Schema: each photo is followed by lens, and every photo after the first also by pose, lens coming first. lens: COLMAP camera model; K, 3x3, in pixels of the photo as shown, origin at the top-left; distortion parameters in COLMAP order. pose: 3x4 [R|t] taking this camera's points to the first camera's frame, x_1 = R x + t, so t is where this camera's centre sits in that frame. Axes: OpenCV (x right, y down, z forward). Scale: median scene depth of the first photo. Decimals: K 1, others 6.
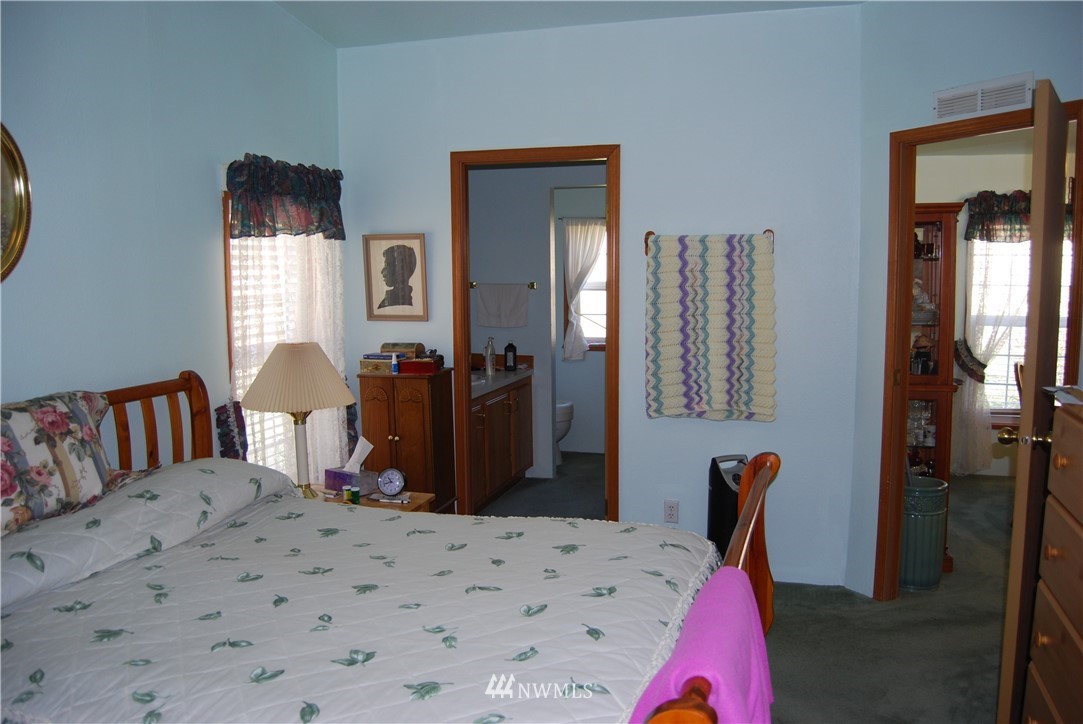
lens RADIAL K [[863.9, 0, 542.1], [0, 863.9, 364.5], [0, 0, 1]] dist [-0.084806, 0.035778]
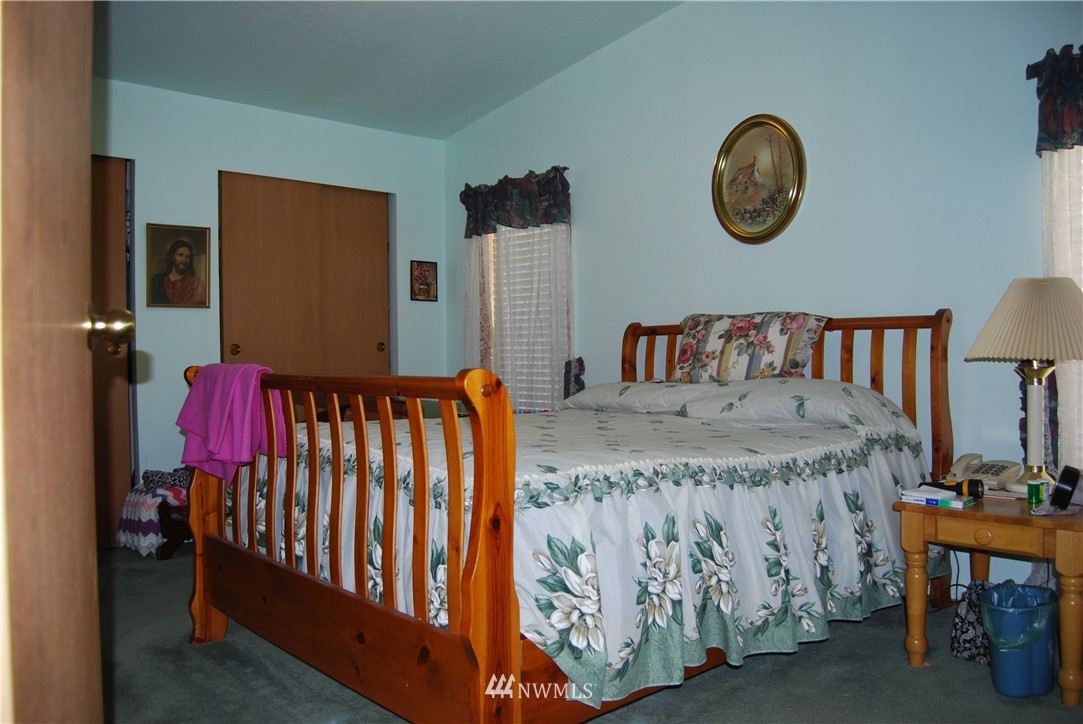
lens RADIAL K [[863.9, 0, 541.1], [0, 863.9, 361.6], [0, 0, 1]] dist [-0.084806, 0.035778]
pose [[-0.478138, 0.012455, -0.878196, 0.844400], [-0.100000, 0.992625, 0.068524, 0.059803], [0.872573, 0.120583, -0.473367, 1.389949]]
